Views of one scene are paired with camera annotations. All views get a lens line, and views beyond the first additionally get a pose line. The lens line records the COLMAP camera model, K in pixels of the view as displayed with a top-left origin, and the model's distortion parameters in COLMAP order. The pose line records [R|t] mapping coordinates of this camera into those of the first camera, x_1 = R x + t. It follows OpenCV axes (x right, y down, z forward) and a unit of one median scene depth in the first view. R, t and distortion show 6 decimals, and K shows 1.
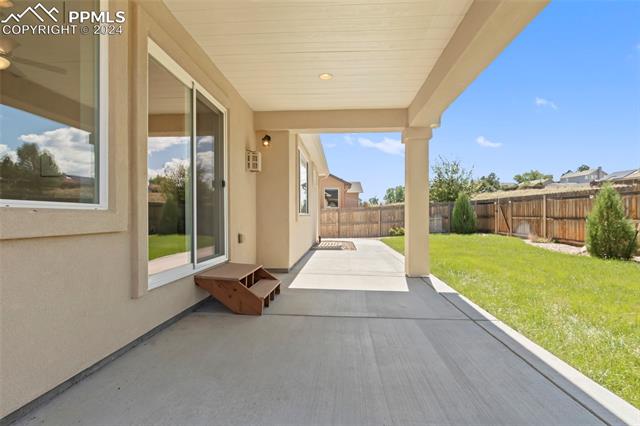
lens RADIAL K [[321.9, 0, 320.0], [0, 321.9, 213.0], [0, 0, 1]] dist [0.000848, 0.000095]
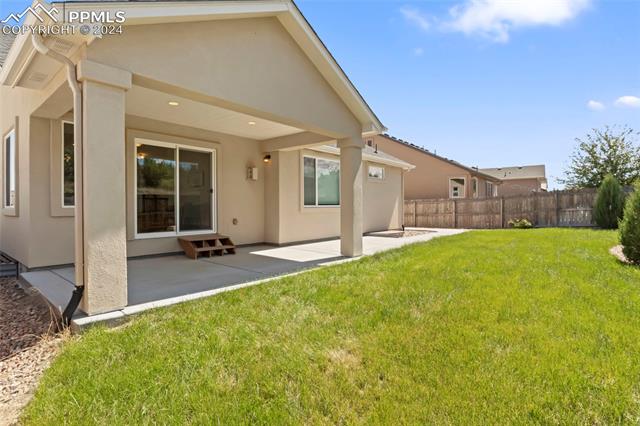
lens RADIAL K [[320.7, 0, 319.1], [0, 320.7, 203.4], [0, 0, 1]] dist [0.000842, 0.000128]
pose [[0.803576, -0.005182, -0.595179, 0.431892], [0.008677, 0.999958, 0.003008, -0.007156], [0.595139, -0.007581, 0.803587, -0.035821]]
